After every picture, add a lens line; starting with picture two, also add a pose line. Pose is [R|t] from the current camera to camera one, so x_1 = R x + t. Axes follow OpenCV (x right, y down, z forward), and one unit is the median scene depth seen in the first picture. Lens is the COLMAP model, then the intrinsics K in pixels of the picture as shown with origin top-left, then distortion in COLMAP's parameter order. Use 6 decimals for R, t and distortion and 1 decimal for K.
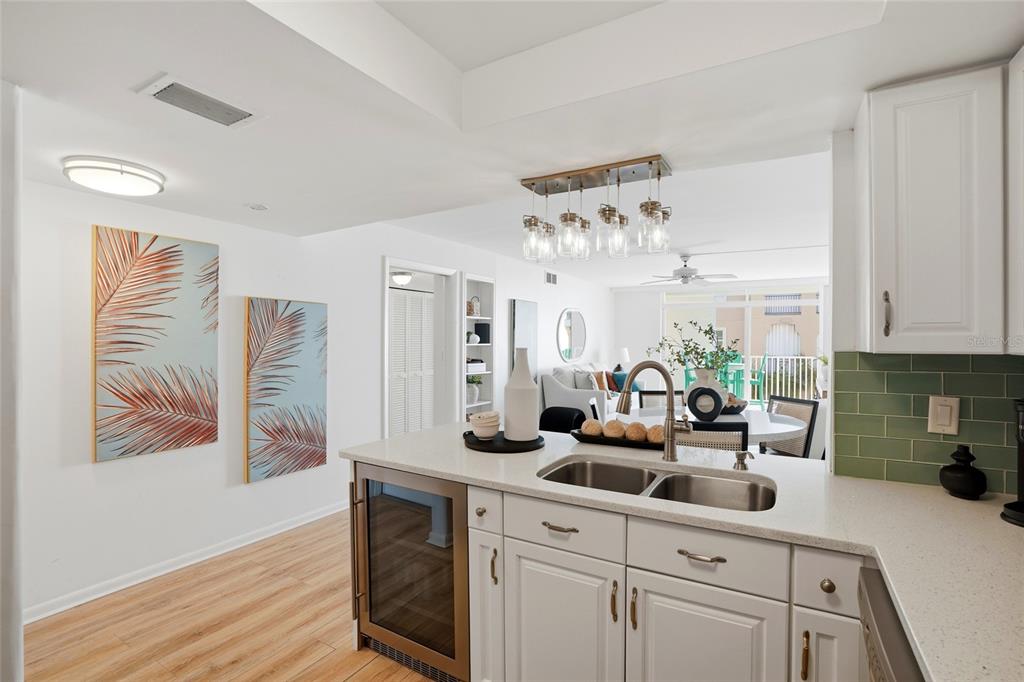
lens RADIAL K [[475.8, 0, 511.7], [0, 475.8, 339.0], [0, 0, 1]] dist [-0.073141, 0.028189]
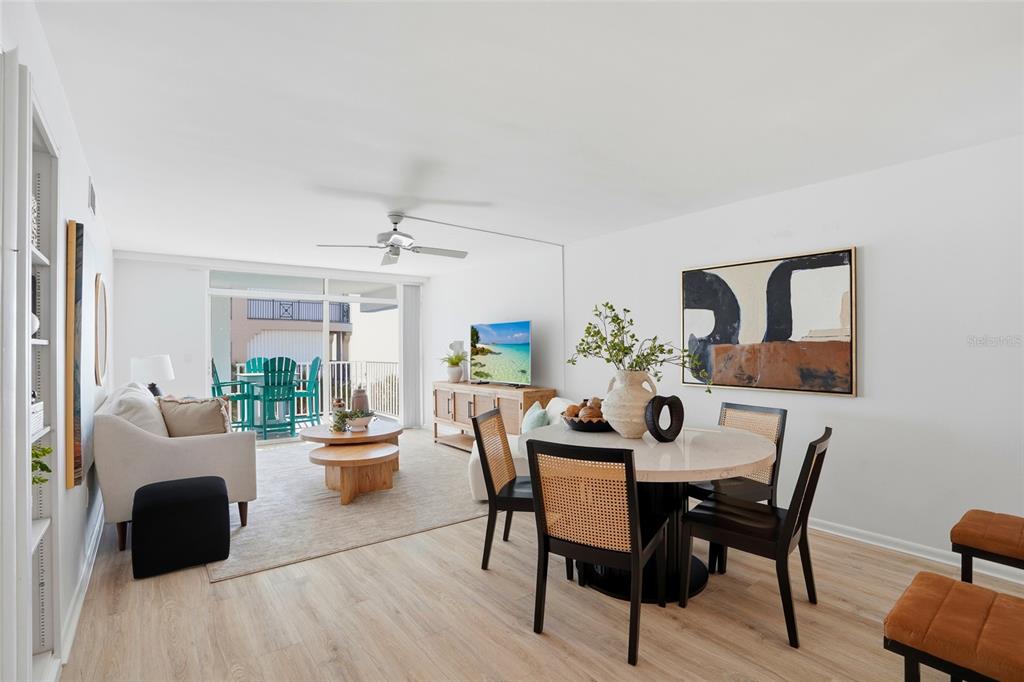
lens RADIAL K [[479.9, 0, 509.6], [0, 479.9, 345.8], [0, 0, 1]] dist [-0.042471, 0.000253]
pose [[0.363375, -0.002269, 0.931640, -0.217130], [0.006338, 0.999980, -0.000036, 0.015220], [-0.931621, 0.005917, 0.363382, 0.578940]]
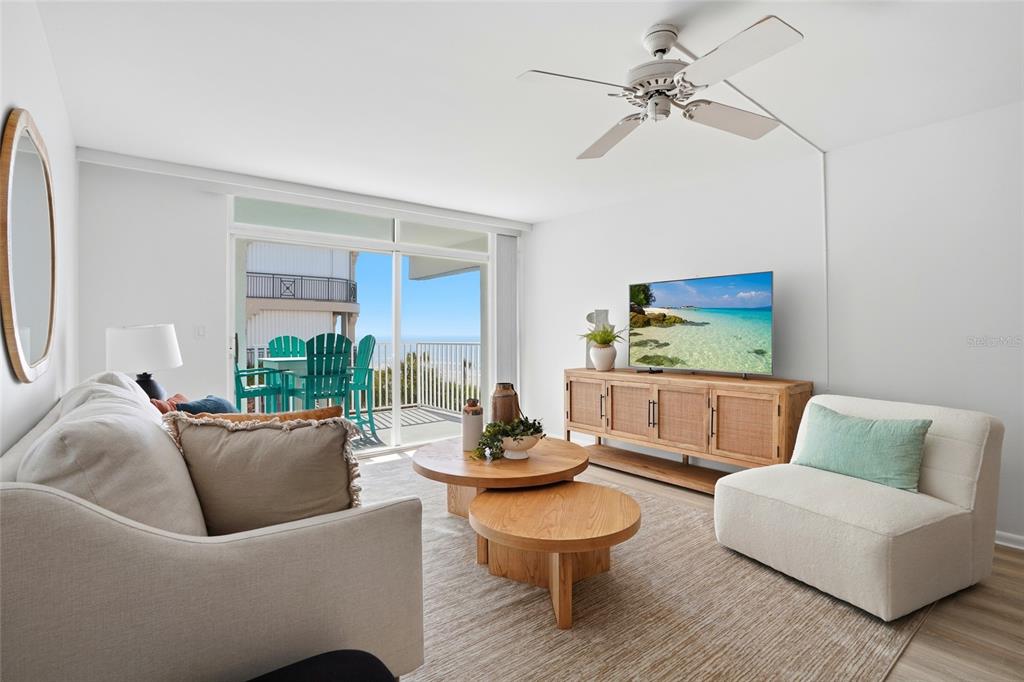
lens RADIAL K [[492.3, 0, 512.0], [0, 492.3, 341.0], [0, 0, 1]] dist [-0.045204, 0.000513]
pose [[0.348250, -0.019771, 0.937193, 0.005673], [0.004149, 0.999800, 0.019550, 0.037431], [-0.937392, -0.002920, 0.348263, 0.960728]]
